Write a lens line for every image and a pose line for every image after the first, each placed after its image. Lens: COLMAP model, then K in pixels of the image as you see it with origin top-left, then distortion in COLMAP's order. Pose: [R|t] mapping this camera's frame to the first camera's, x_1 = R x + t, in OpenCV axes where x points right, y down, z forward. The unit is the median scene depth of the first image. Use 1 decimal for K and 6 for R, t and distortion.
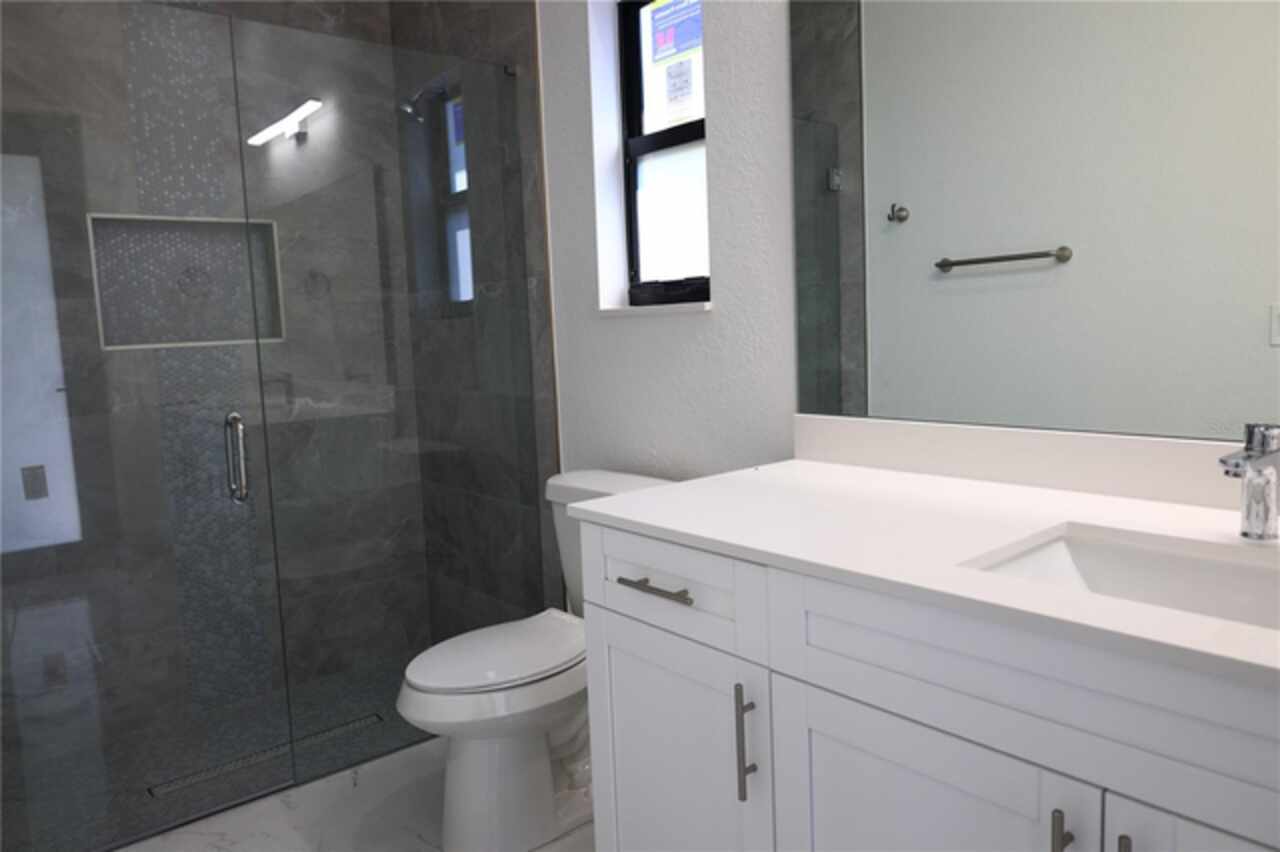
lens RADIAL K [[870.4, 0, 679.3], [0, 870.4, 412.9], [0, 0, 1]] dist [-0.010243, 0.005570]
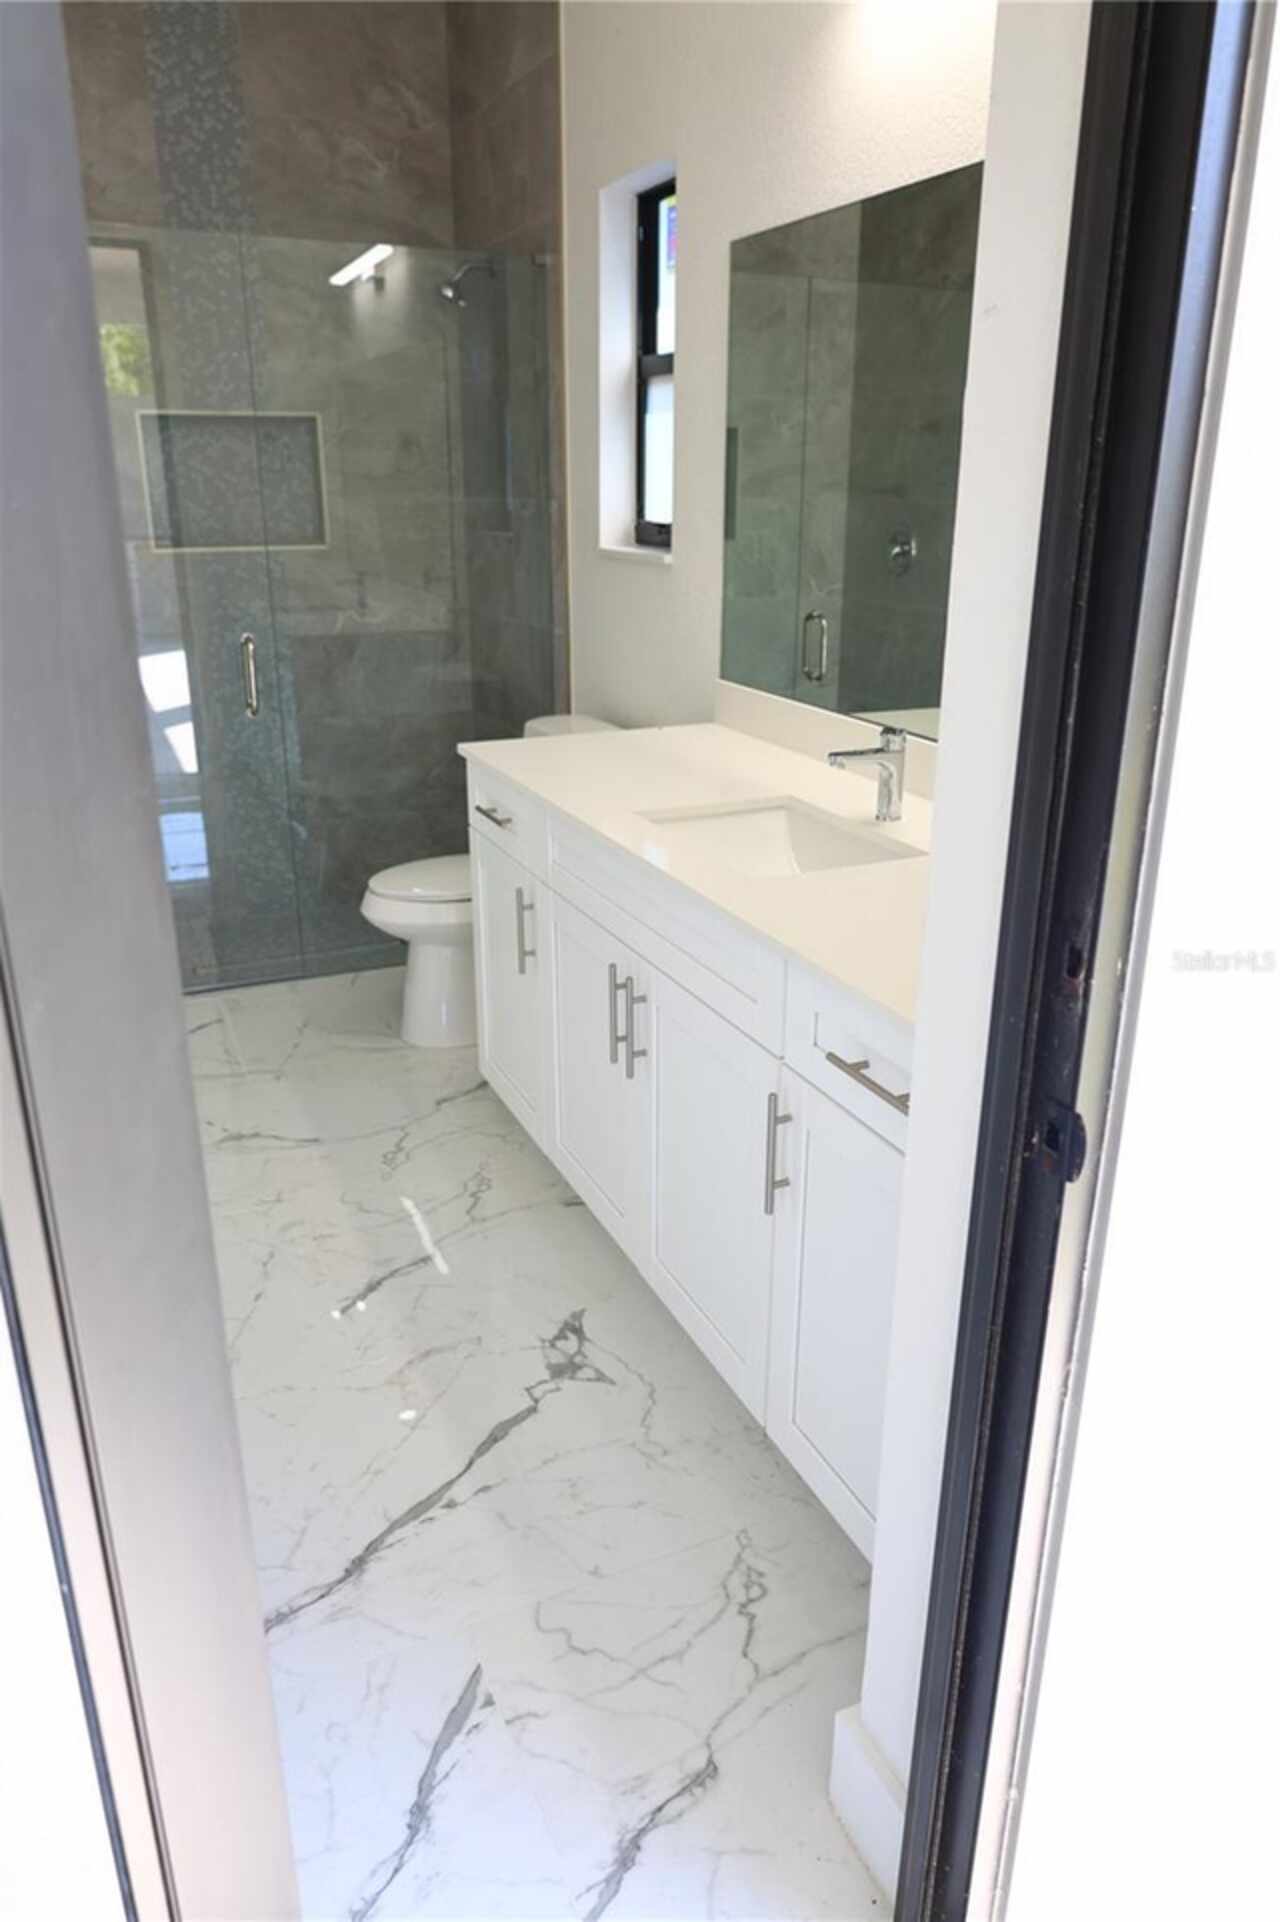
lens RADIAL K [[1307.0, 0, 693.6], [0, 1307.0, 931.3], [0, 0, 1]] dist [-0.010243, 0.005570]
pose [[0.964412, 0.130737, -0.229818, 0.335919], [-0.074135, 0.968040, 0.239590, -0.052977], [0.253796, -0.214026, 0.943282, -0.355187]]
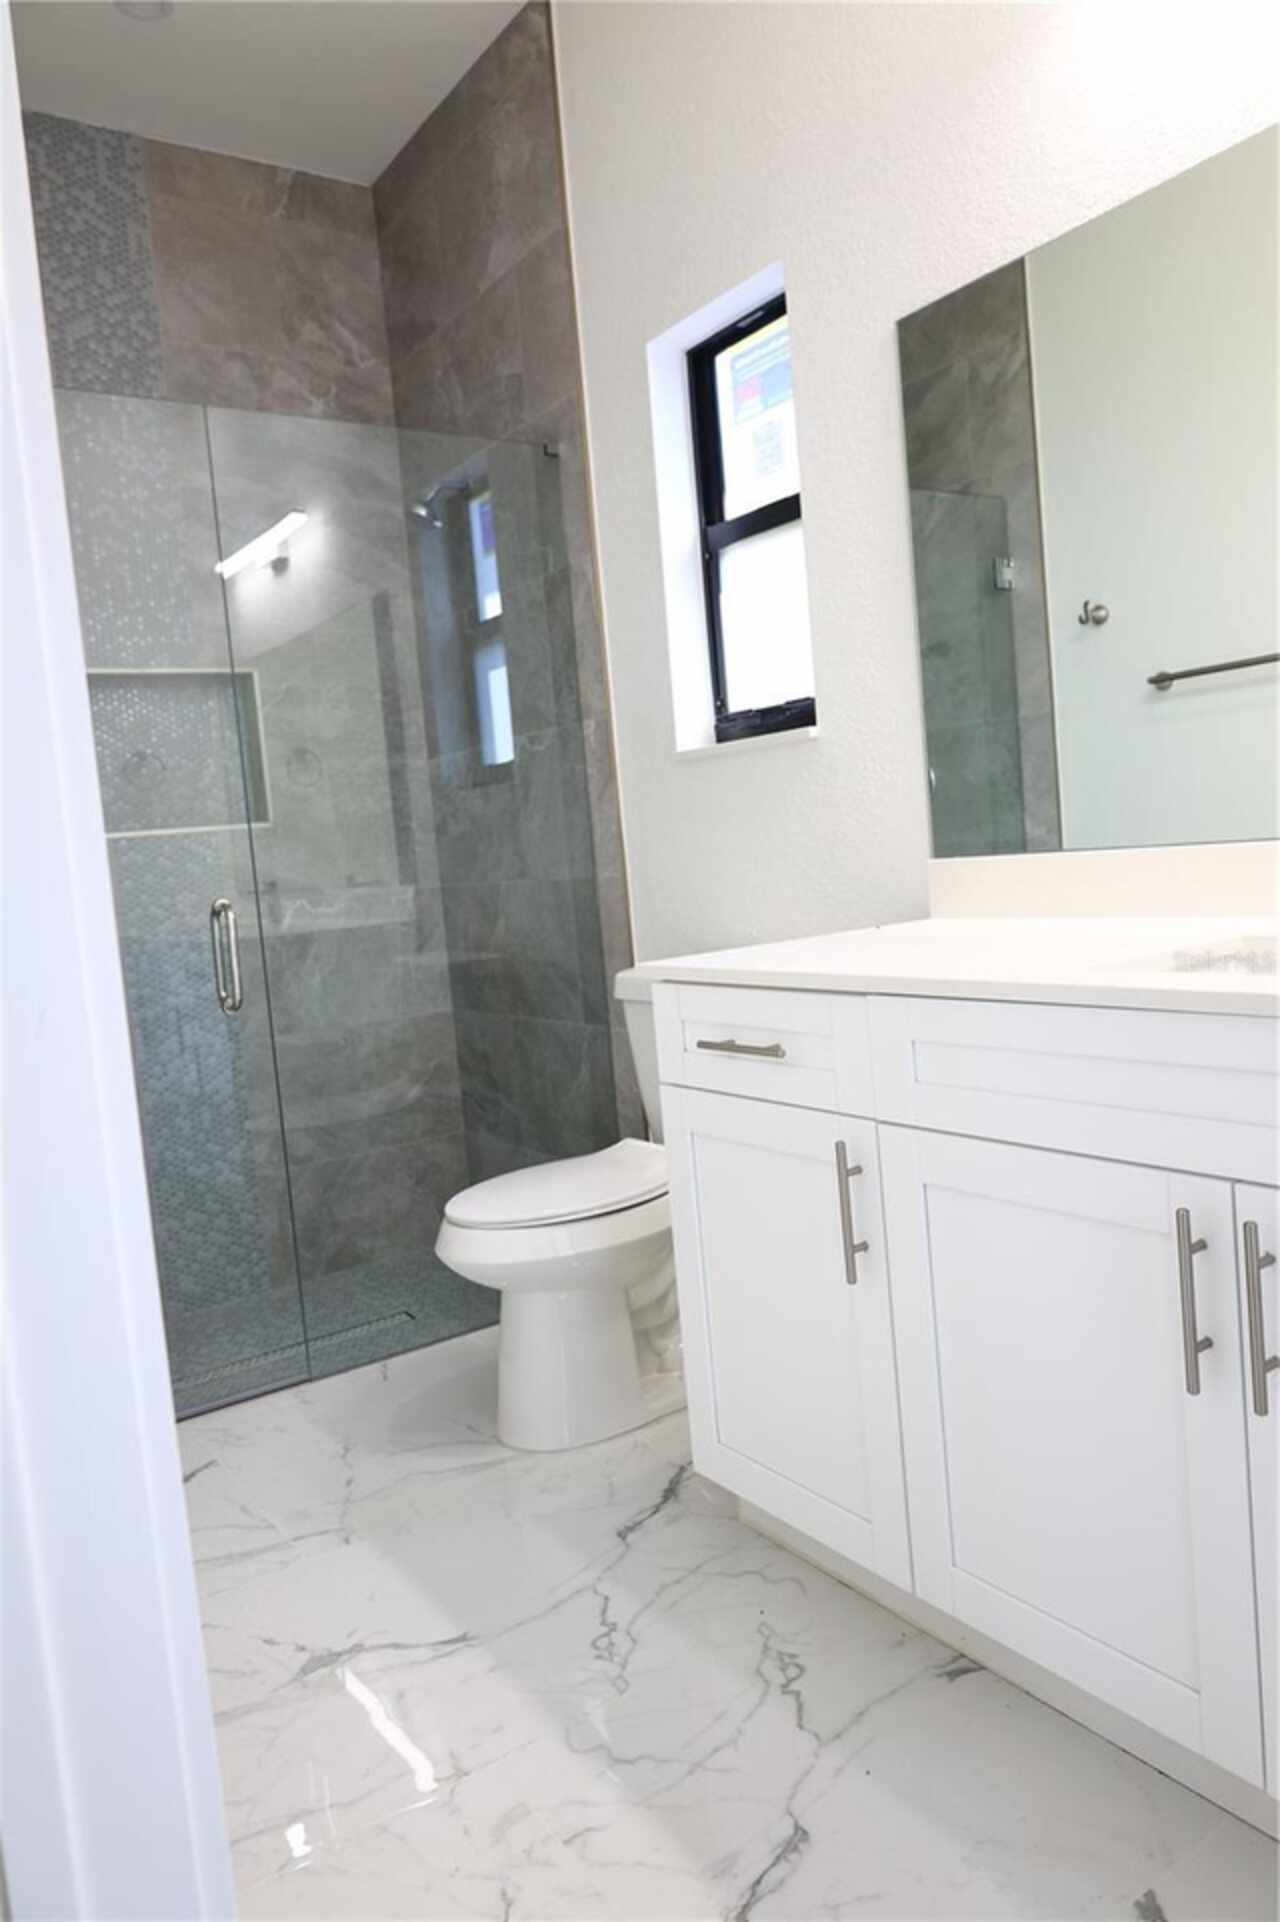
lens RADIAL K [[1307.0, 0, 708.1], [0, 1307.0, 934.1], [0, 0, 1]] dist [-0.010243, 0.005570]
pose [[0.995266, -0.039607, -0.088757, 0.025985], [0.037681, 0.999019, -0.023268, 0.057831], [0.089591, 0.019814, 0.995782, -0.112696]]
